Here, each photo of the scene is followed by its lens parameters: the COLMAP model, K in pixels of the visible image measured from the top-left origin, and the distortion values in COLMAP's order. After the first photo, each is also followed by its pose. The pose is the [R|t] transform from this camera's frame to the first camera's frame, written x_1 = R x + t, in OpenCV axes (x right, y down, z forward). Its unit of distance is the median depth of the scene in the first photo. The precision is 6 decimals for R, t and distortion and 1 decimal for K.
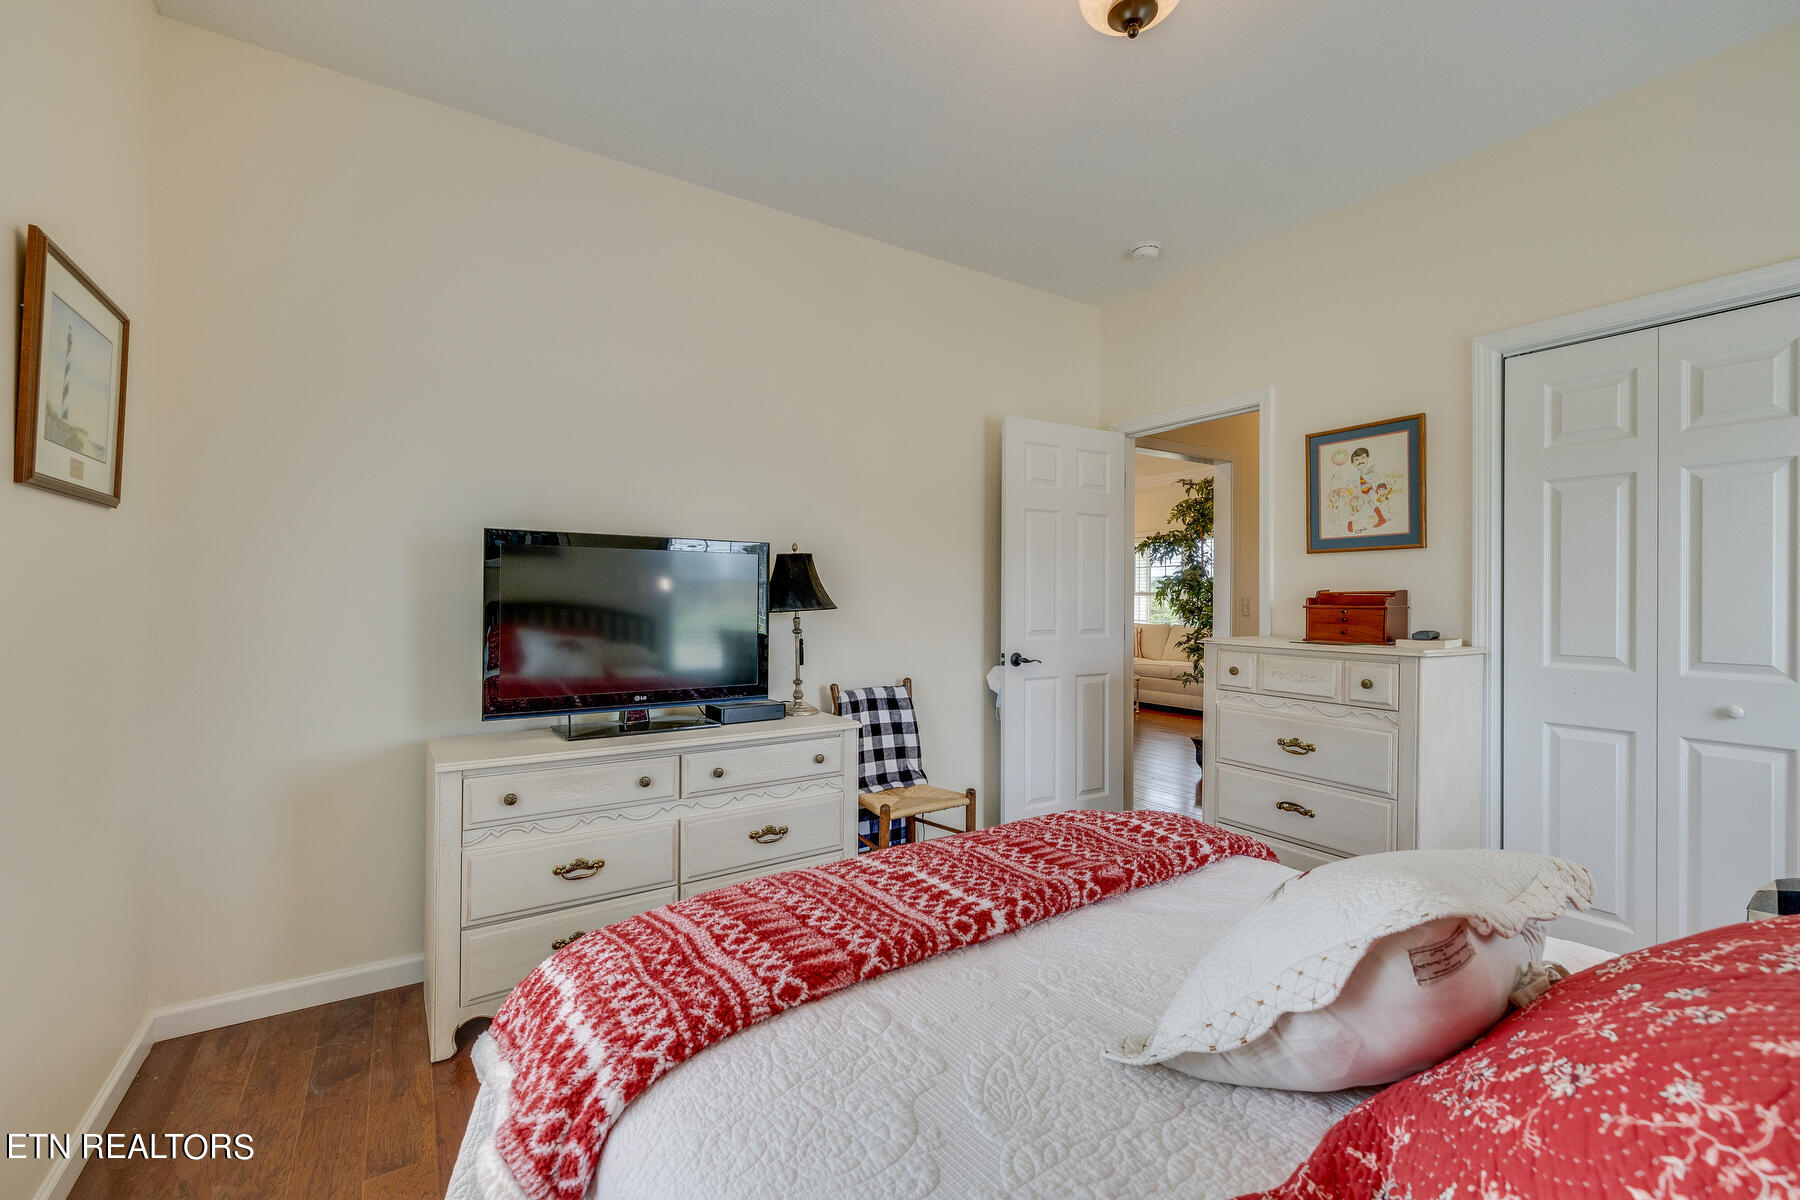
lens RADIAL K [[764.4, 0, 900.0], [0, 764.4, 600.0], [0, 0, 1]] dist [0.023154, 0.000026]
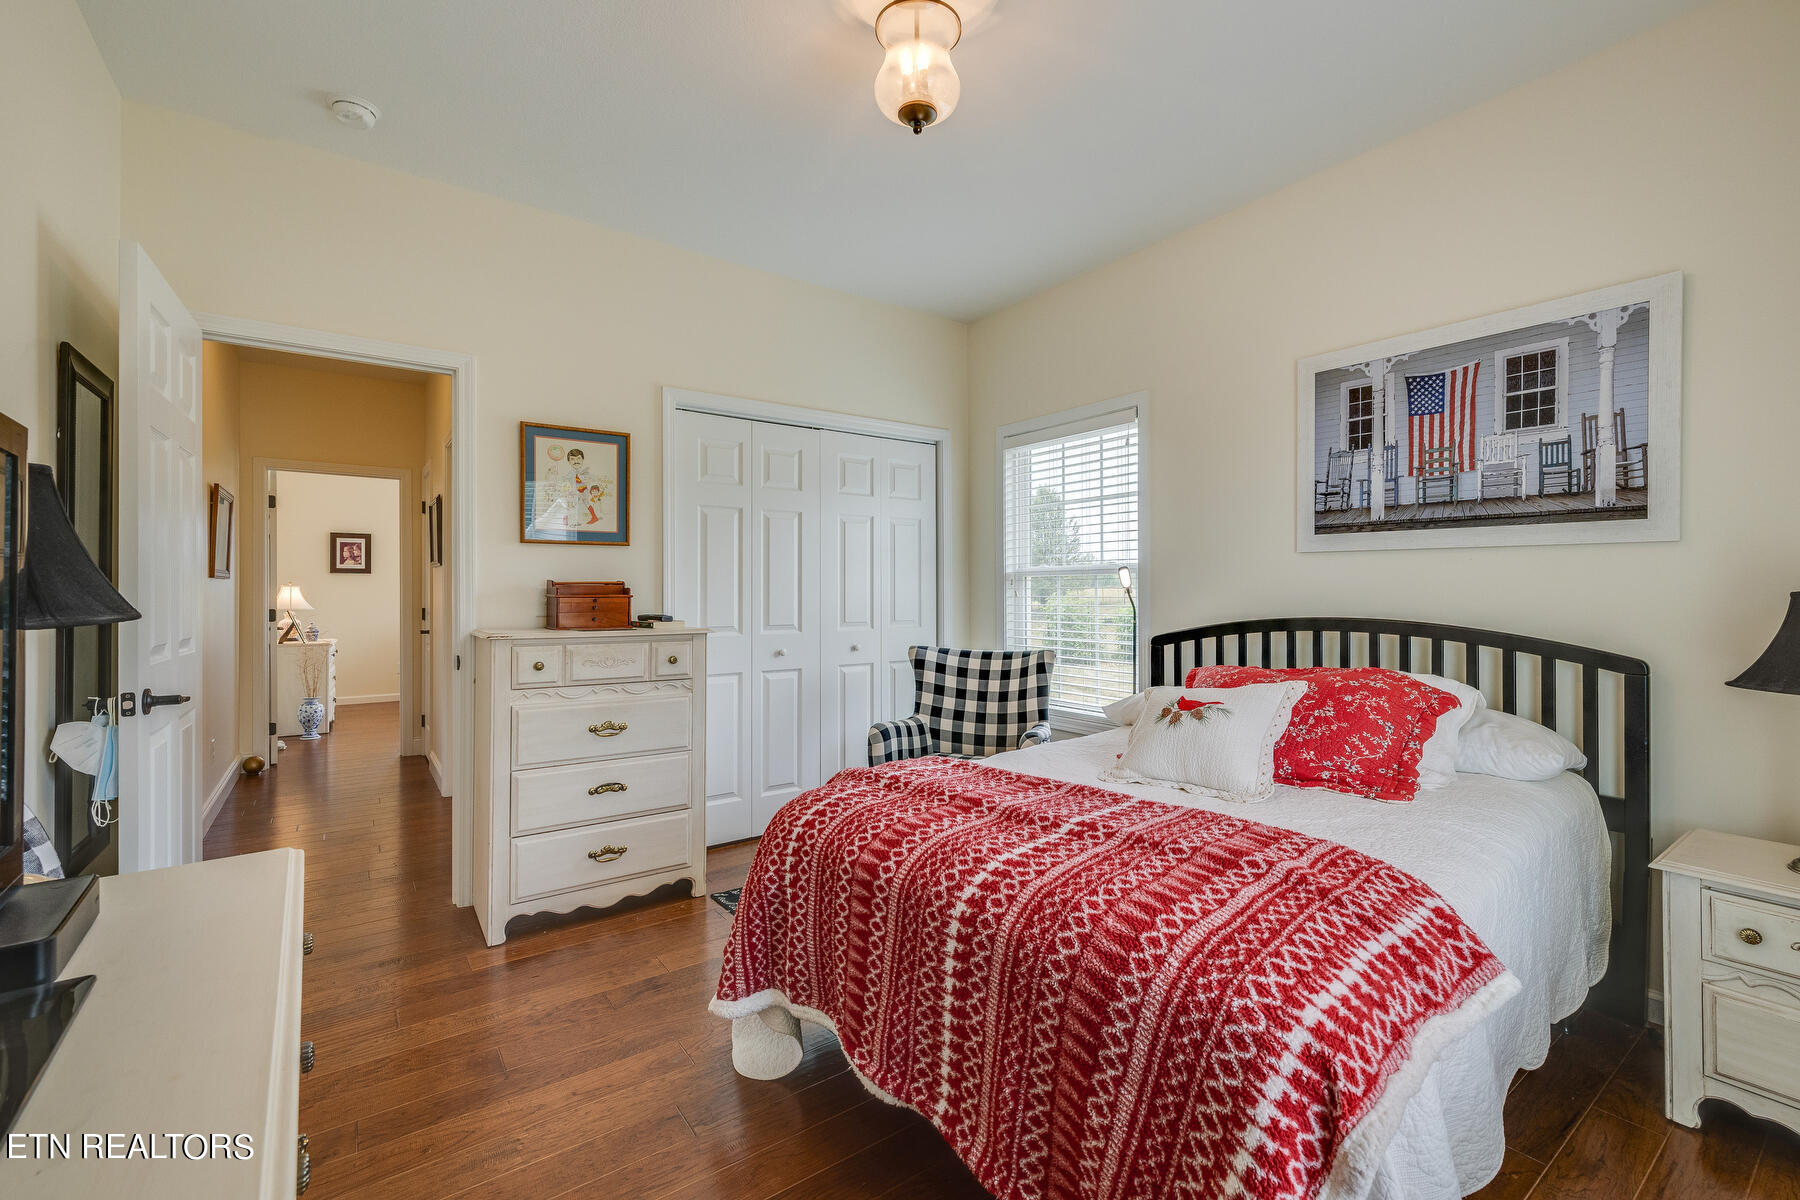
lens RADIAL K [[784.2, 0, 900.0], [0, 784.2, 600.0], [0, 0, 1]] dist [-0.001171, -0.000068]
pose [[-0.065083, -0.012295, 0.997804, -0.562356], [0.007270, 0.999892, 0.012794, 0.003502], [-0.997853, 0.008087, -0.064987, 0.661257]]
